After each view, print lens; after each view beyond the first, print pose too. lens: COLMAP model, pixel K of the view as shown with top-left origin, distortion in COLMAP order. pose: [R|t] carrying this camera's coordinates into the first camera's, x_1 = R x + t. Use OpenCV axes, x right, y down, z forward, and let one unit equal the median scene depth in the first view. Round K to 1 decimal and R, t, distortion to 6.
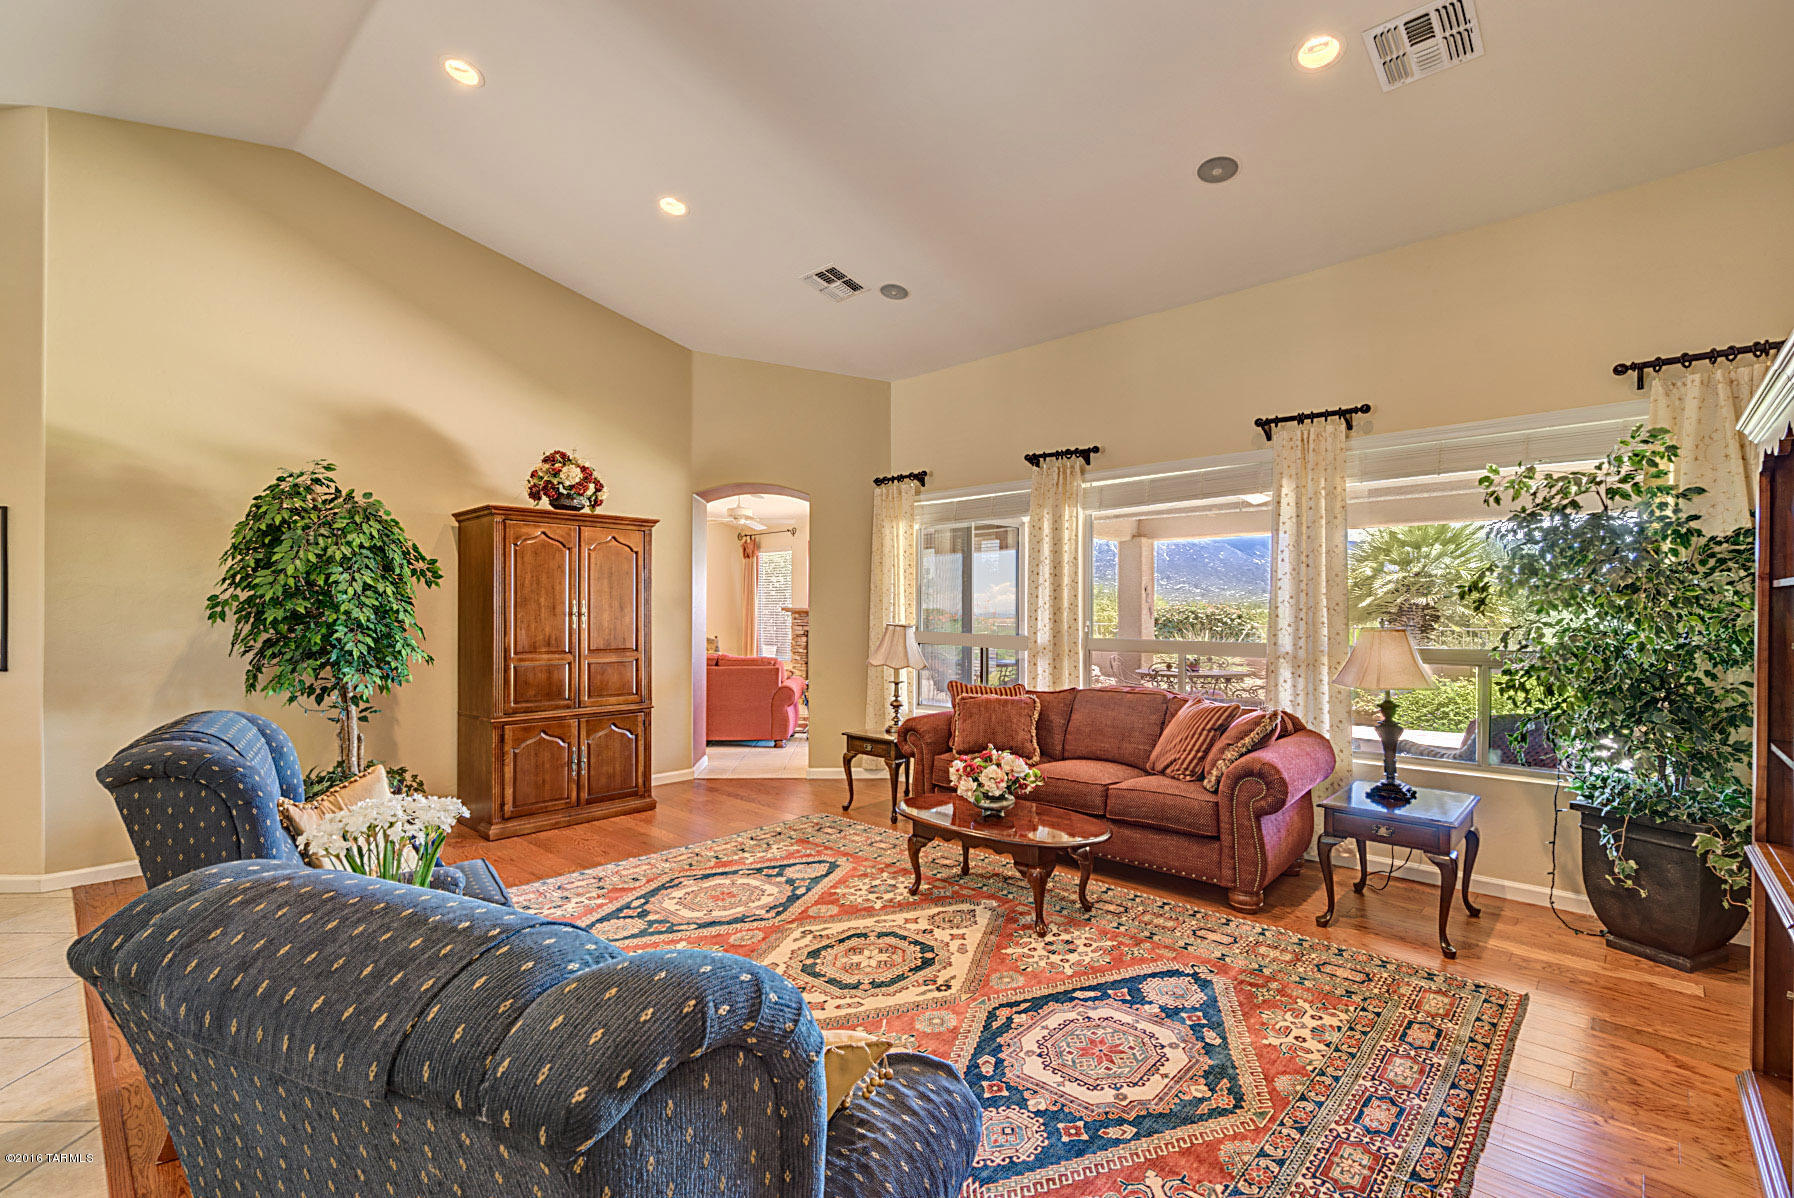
lens RADIAL K [[811.7, 0, 896.4], [0, 811.7, 610.0], [0, 0, 1]] dist [-0.001900, 0.002335]
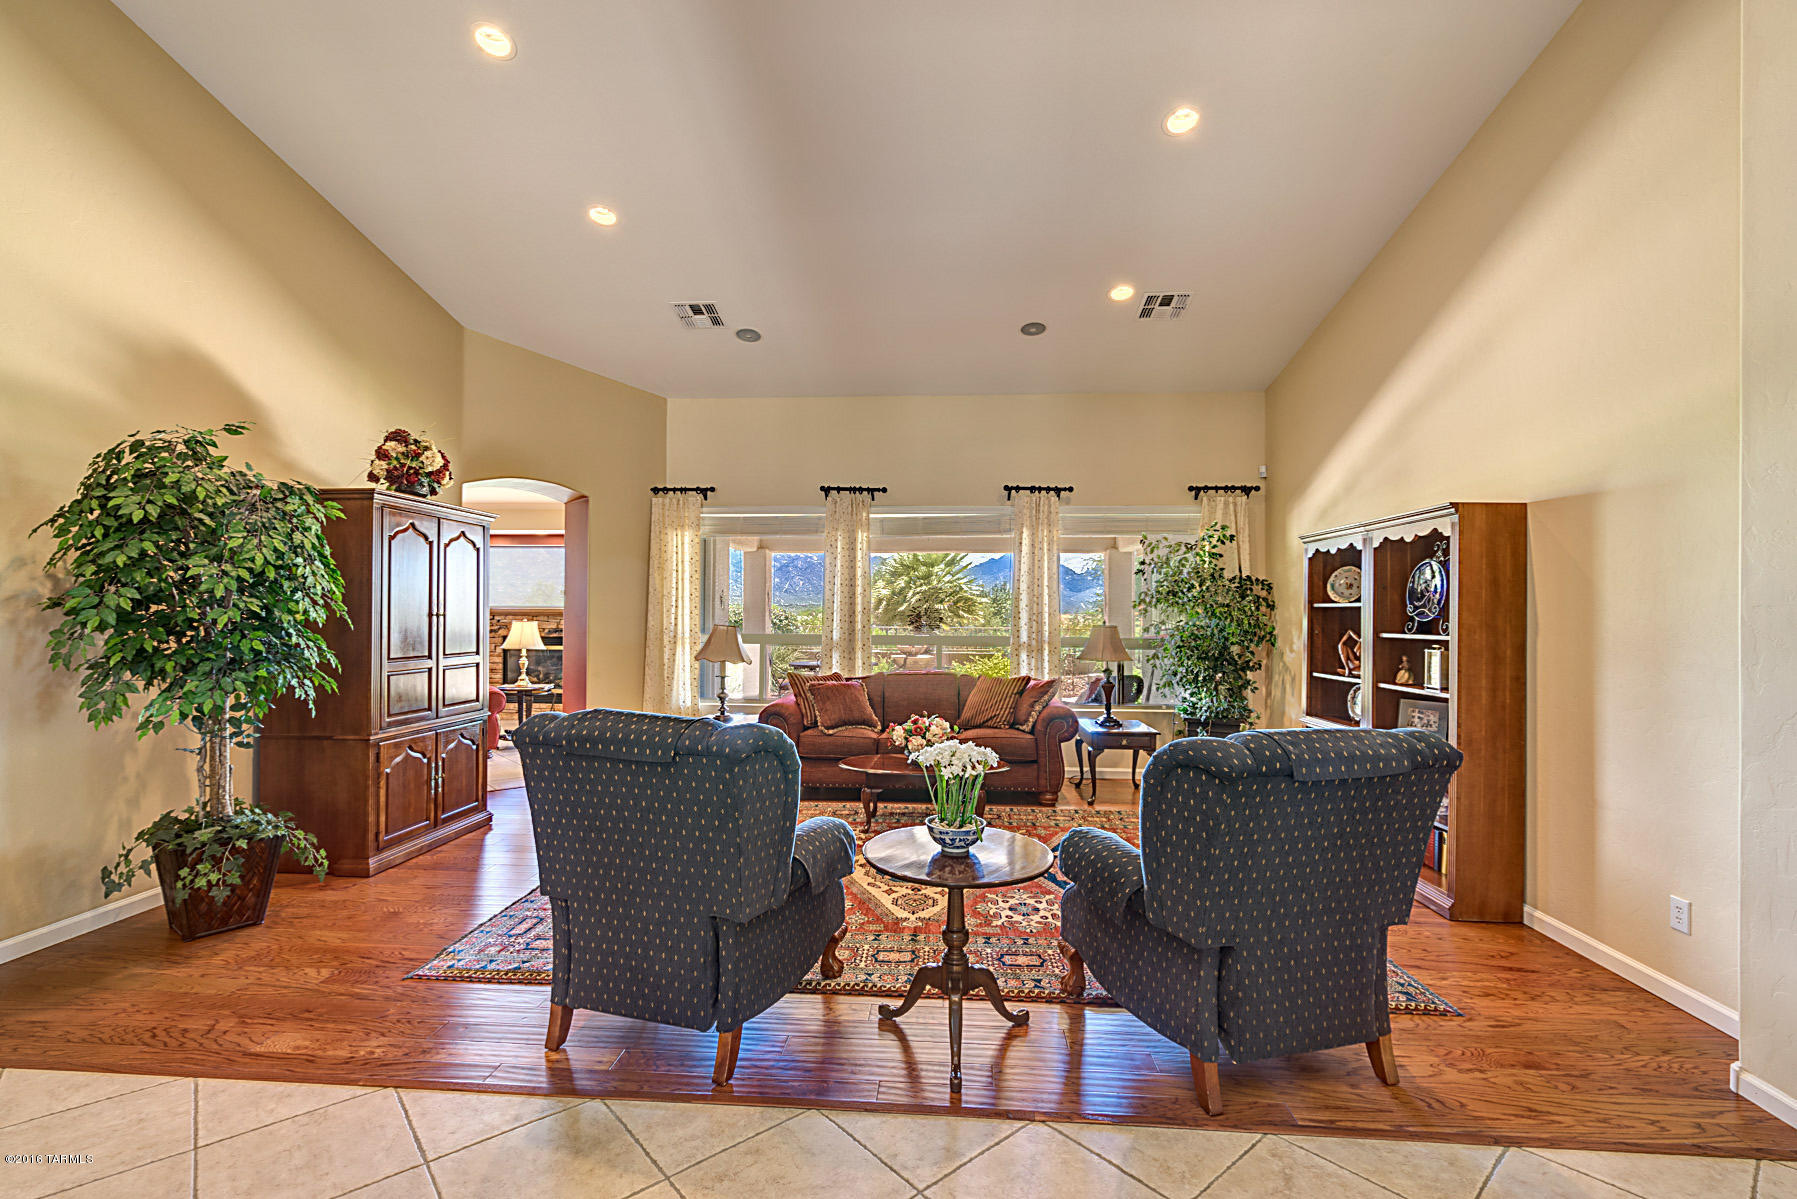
lens RADIAL K [[813.0, 0, 899.9], [0, 813.0, 612.0], [0, 0, 1]] dist [-0.001900, 0.002335]
pose [[0.773018, 0.006510, 0.634351, -0.564136], [-0.006964, 0.999974, -0.001776, 0.000123], [-0.634346, -0.003045, 0.773043, -0.025263]]
